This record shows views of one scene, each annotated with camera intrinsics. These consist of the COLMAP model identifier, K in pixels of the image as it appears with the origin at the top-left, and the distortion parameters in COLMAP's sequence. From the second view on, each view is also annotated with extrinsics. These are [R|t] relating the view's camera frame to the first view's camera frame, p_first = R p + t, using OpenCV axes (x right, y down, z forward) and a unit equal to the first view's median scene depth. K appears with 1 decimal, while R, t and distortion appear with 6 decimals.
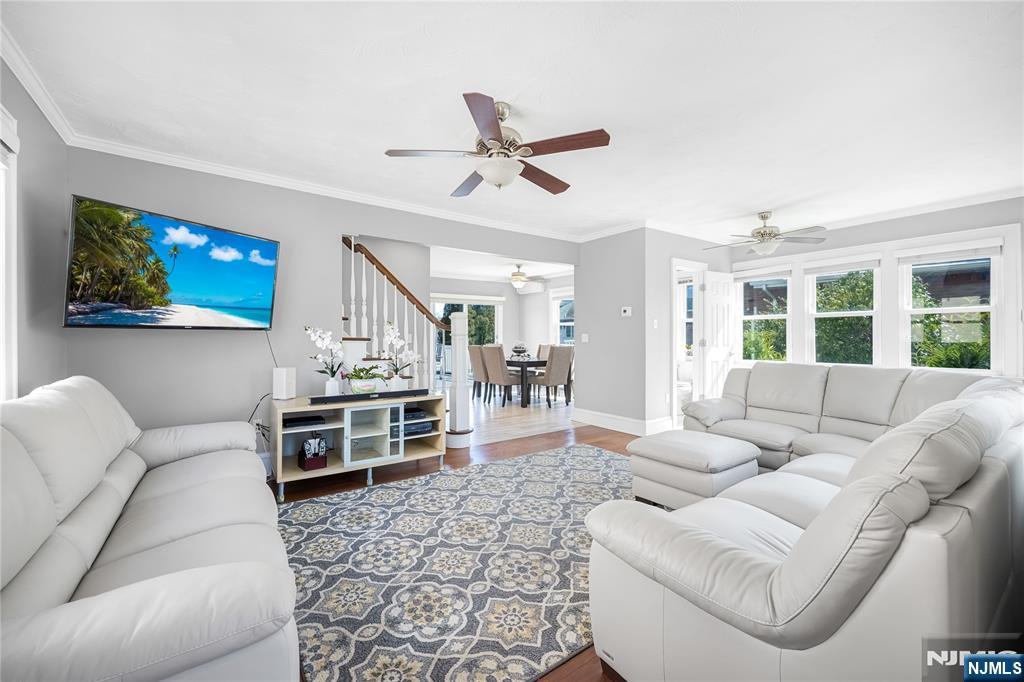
lens RADIAL K [[416.4, 0, 509.8], [0, 416.4, 331.7], [0, 0, 1]] dist [-0.000911, -0.000131]
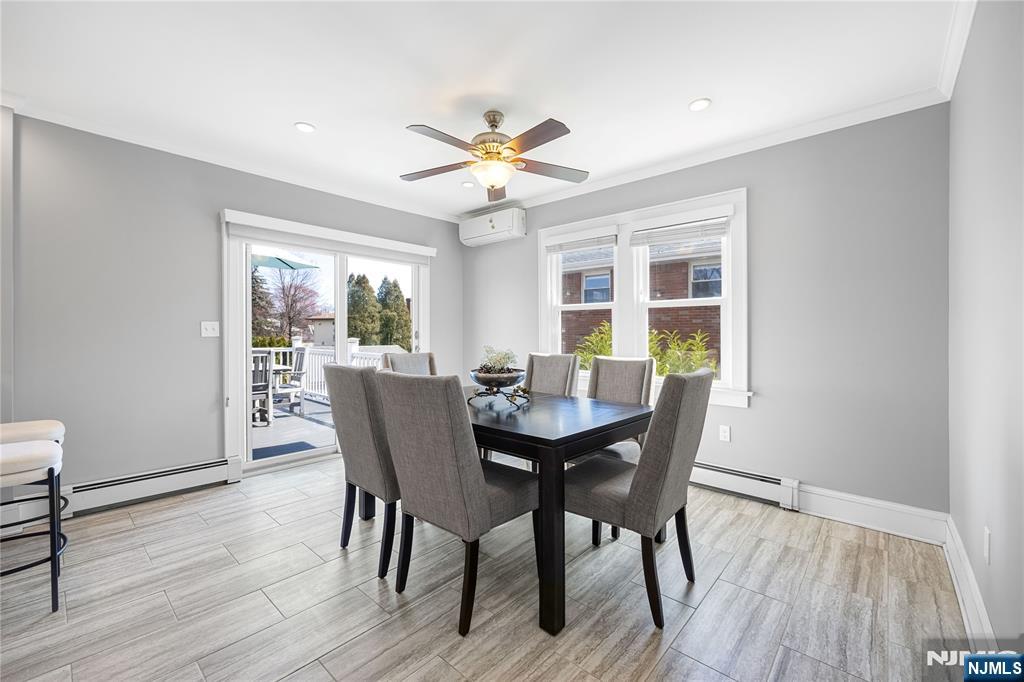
lens RADIAL K [[417.9, 0, 509.4], [0, 417.9, 333.6], [0, 0, 1]] dist [-0.000617, -0.000127]
pose [[0.977563, 0.003014, 0.210624, -0.088734], [-0.005057, 0.999945, 0.009161, 0.019448], [-0.210585, -0.010020, 0.977524, 1.696058]]
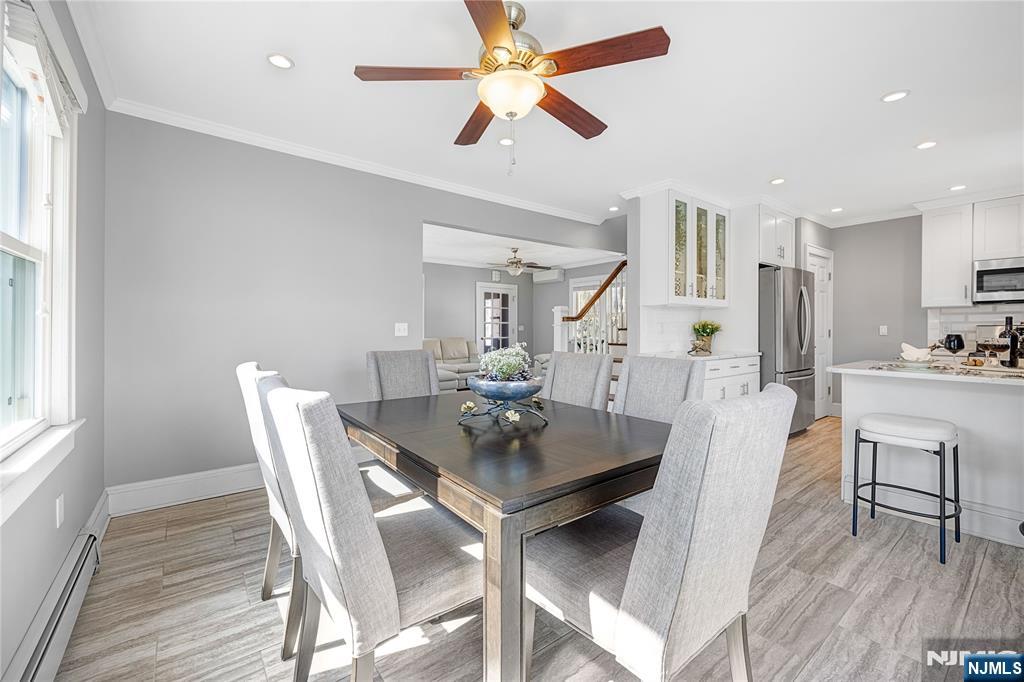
lens RADIAL K [[417.9, 0, 509.4], [0, 417.9, 333.6], [0, 0, 1]] dist [-0.000617, -0.000127]
pose [[-0.999672, -0.001868, -0.025543, 0.068434], [-0.001929, 0.999995, 0.002363, 0.037940], [0.025538, 0.002411, -0.999671, 3.064559]]
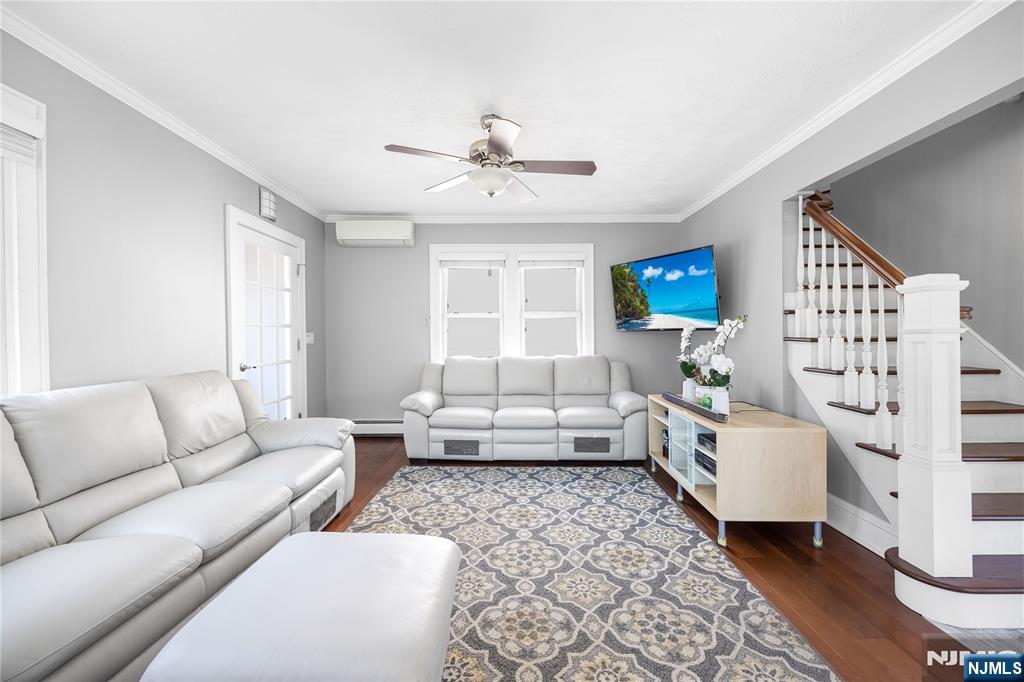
lens RADIAL K [[413.8, 0, 514.8], [0, 413.8, 338.1], [0, 0, 1]] dist [-0.000491, -0.000120]
pose [[-0.587949, 0.005243, -0.808881, 0.627533], [0.009189, 0.999958, -0.000198, 0.013409], [0.808846, -0.007549, -0.587972, 1.302286]]
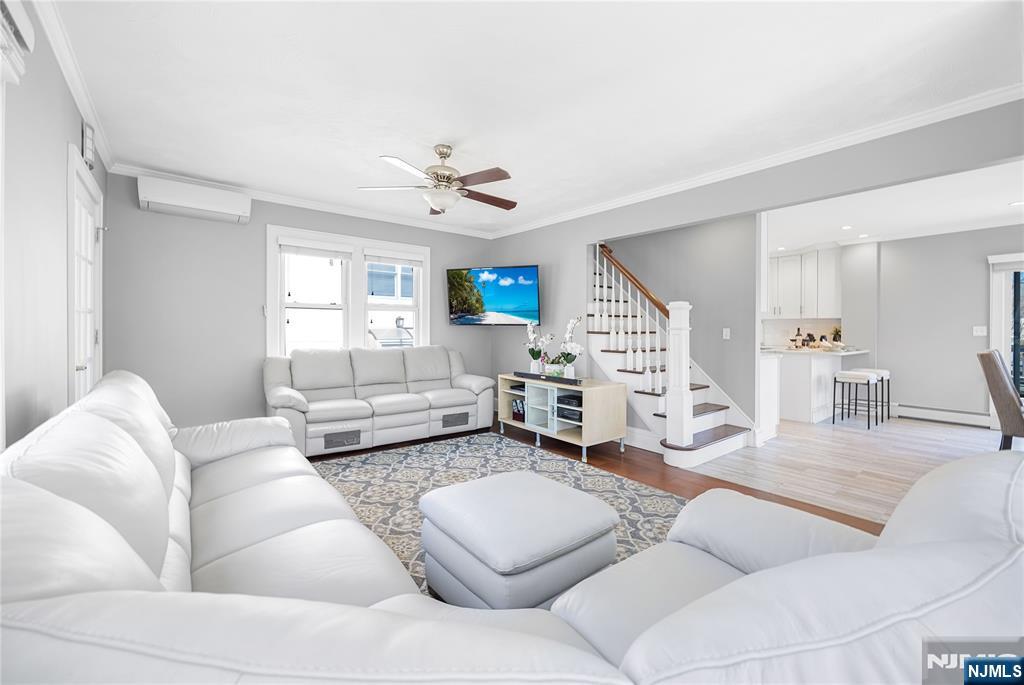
lens RADIAL K [[421.8, 0, 507.3], [0, 421.8, 329.9], [0, 0, 1]] dist [-0.002114, -0.000159]
pose [[0.045346, 0.004876, -0.998959, 0.996863], [0.000531, 0.999988, 0.004905, 0.005248], [0.998971, -0.000753, 0.045343, 0.890350]]
